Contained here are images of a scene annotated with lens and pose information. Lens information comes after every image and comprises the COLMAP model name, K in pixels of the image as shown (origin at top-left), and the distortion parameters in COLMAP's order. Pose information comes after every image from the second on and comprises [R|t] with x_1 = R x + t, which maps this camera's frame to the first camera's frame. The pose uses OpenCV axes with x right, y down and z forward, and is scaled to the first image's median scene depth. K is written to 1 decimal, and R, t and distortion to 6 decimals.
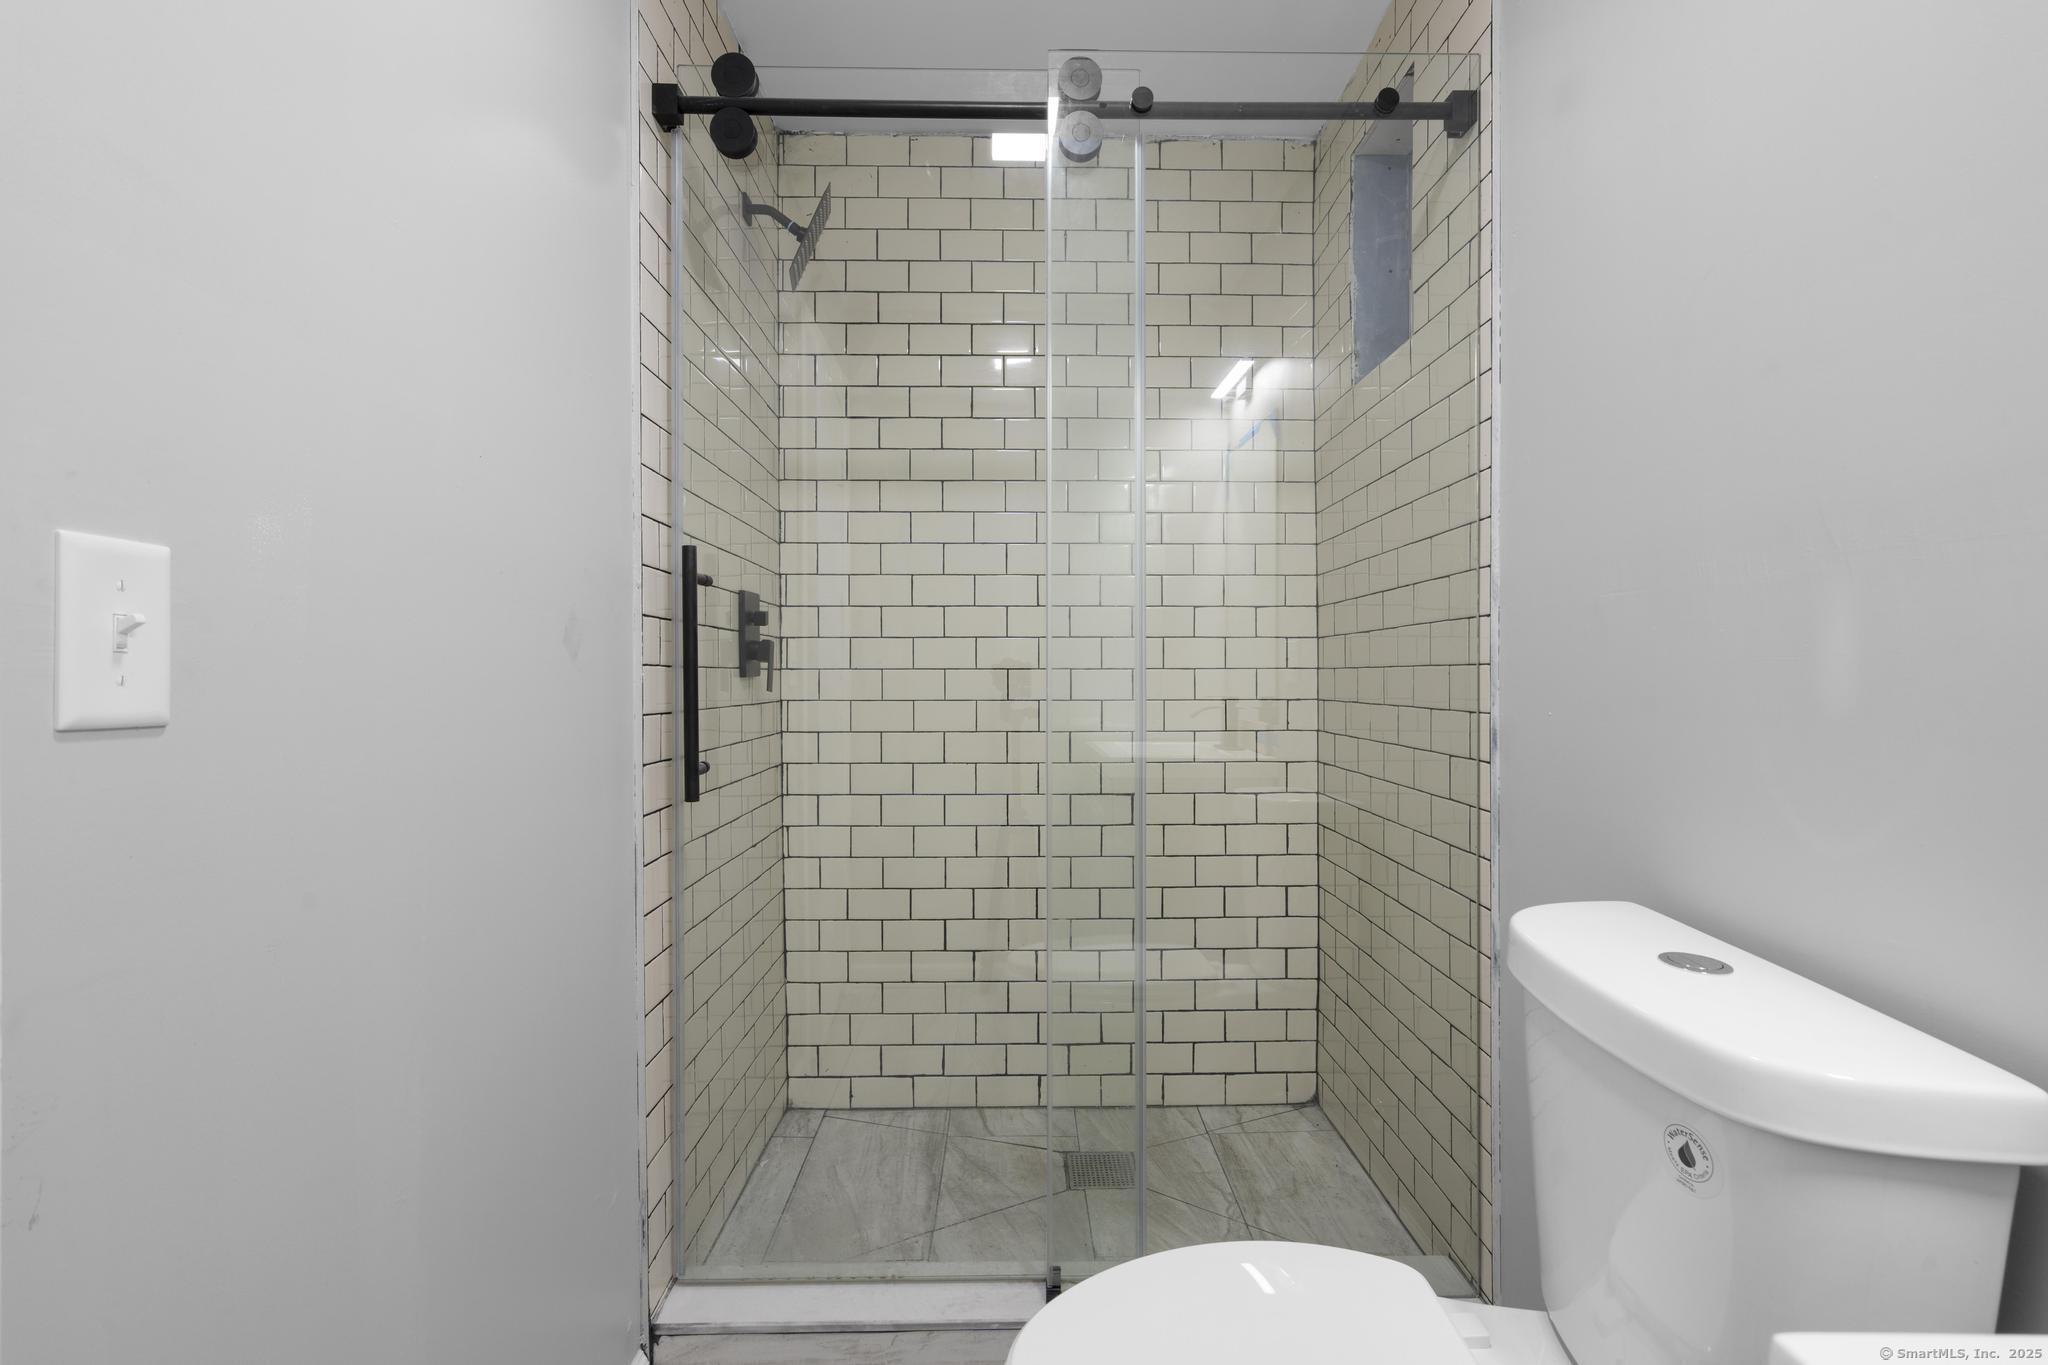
lens RADIAL K [[954.2, 0, 1023.9], [0, 954.2, 678.6], [0, 0, 1]] dist [-0.002338, 0.000649]
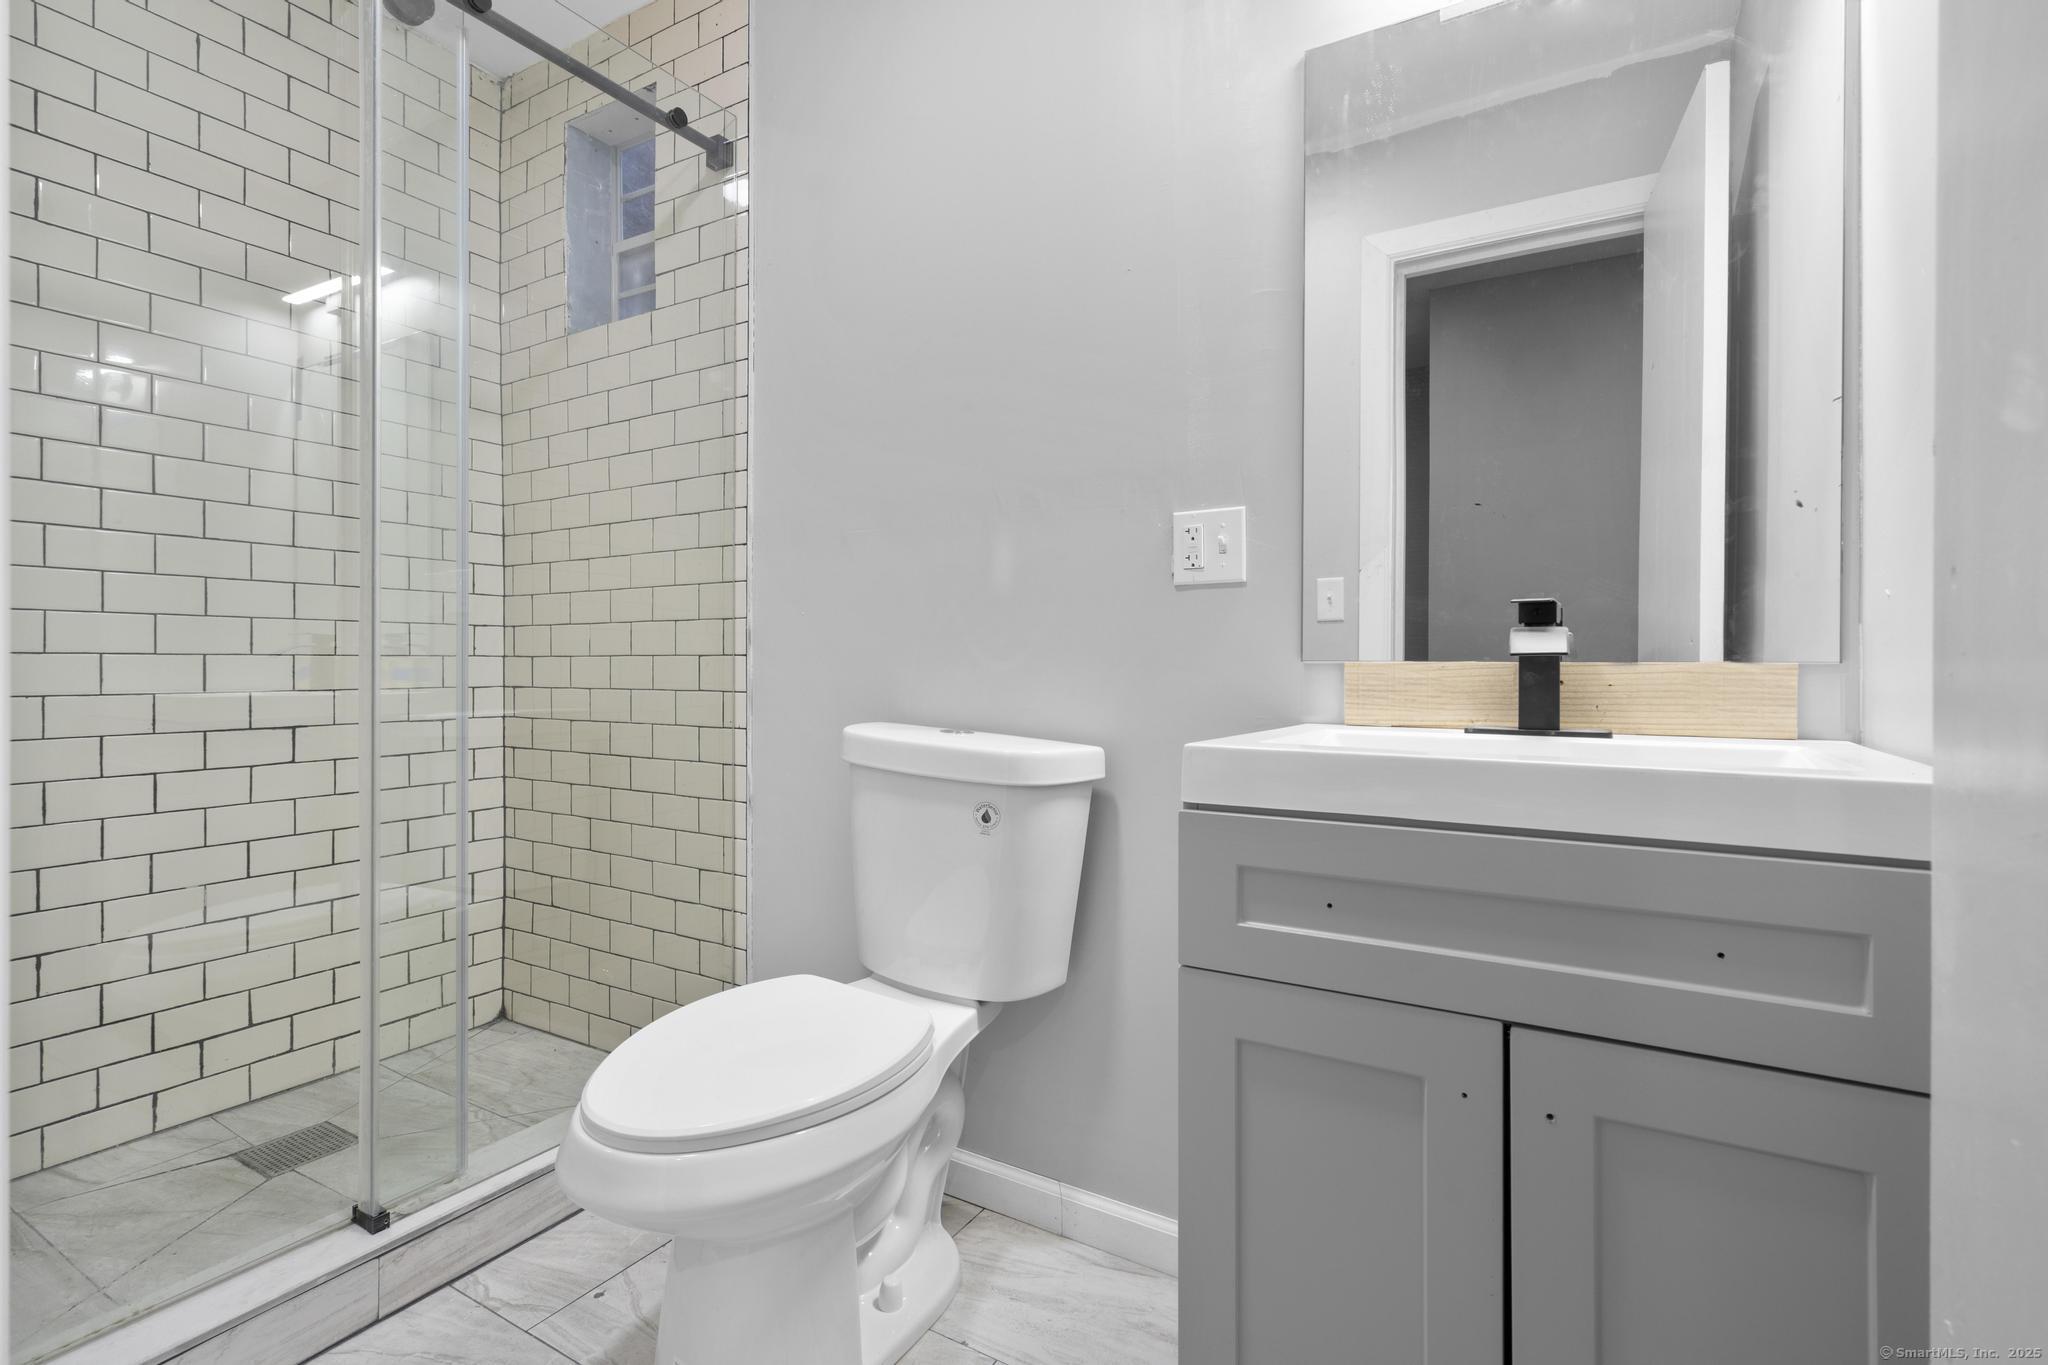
lens RADIAL K [[954.2, 0, 1009.9], [0, 954.2, 673.0], [0, 0, 1]] dist [-0.002338, 0.000649]
pose [[0.521522, 0.000904, 0.853237, -0.349748], [-0.001054, 0.999999, -0.000415, 0.087537], [-0.853237, -0.000683, 0.521523, -0.005636]]
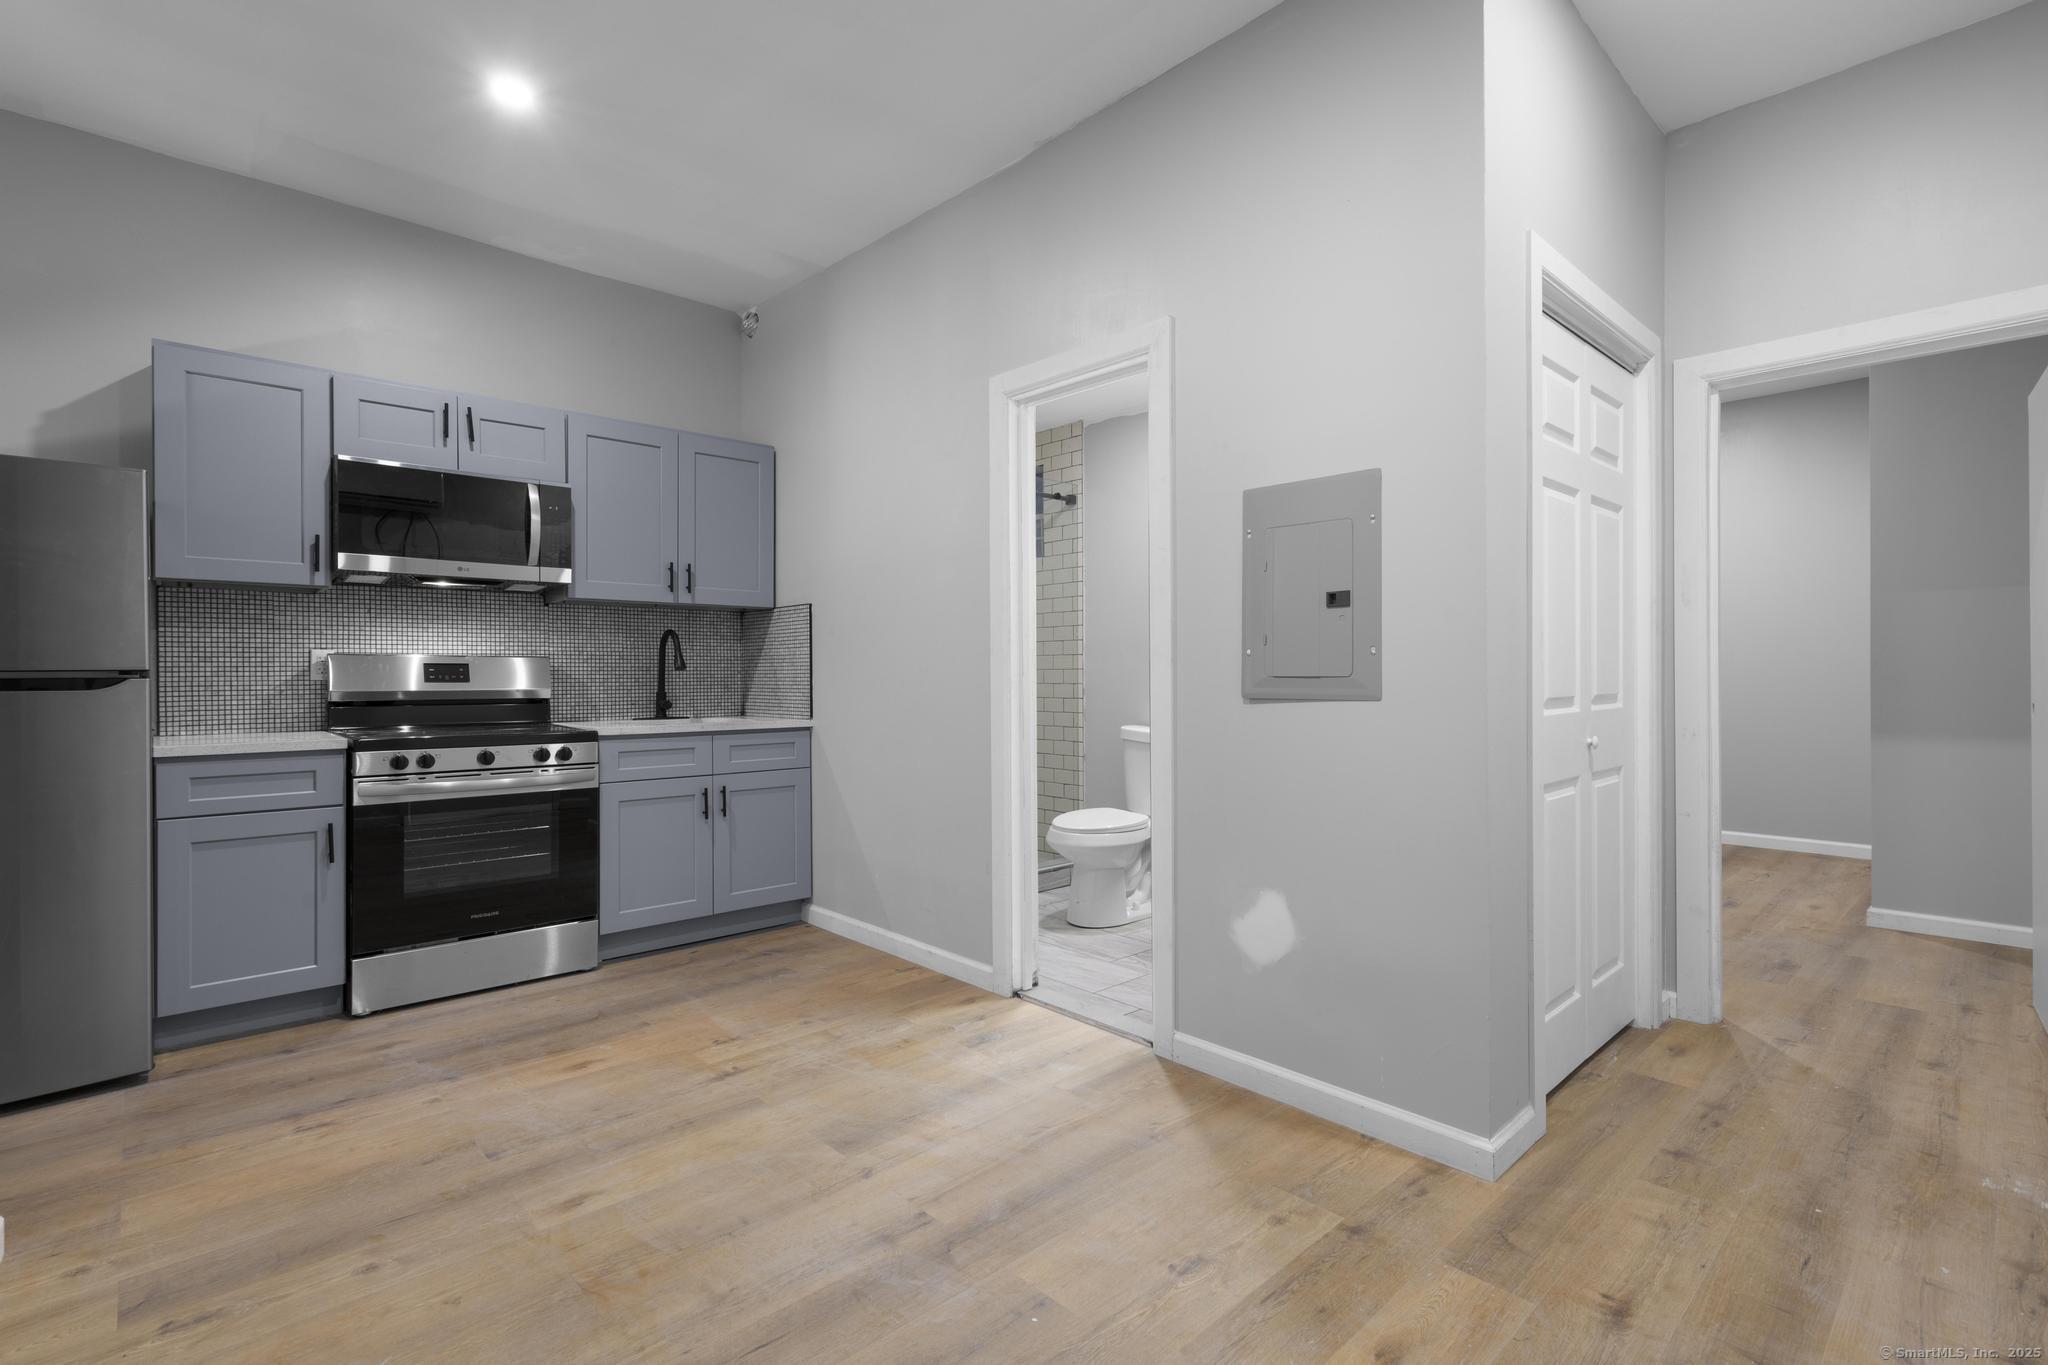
lens RADIAL K [[954.2, 0, 1022.8], [0, 954.2, 676.1], [0, 0, 1]] dist [-0.002338, 0.000649]
pose [[0.739444, -0.000778, 0.673218, -1.494940], [0.005142, 0.999977, -0.004492, 0.018027], [-0.673199, 0.006784, 0.739430, -1.043466]]
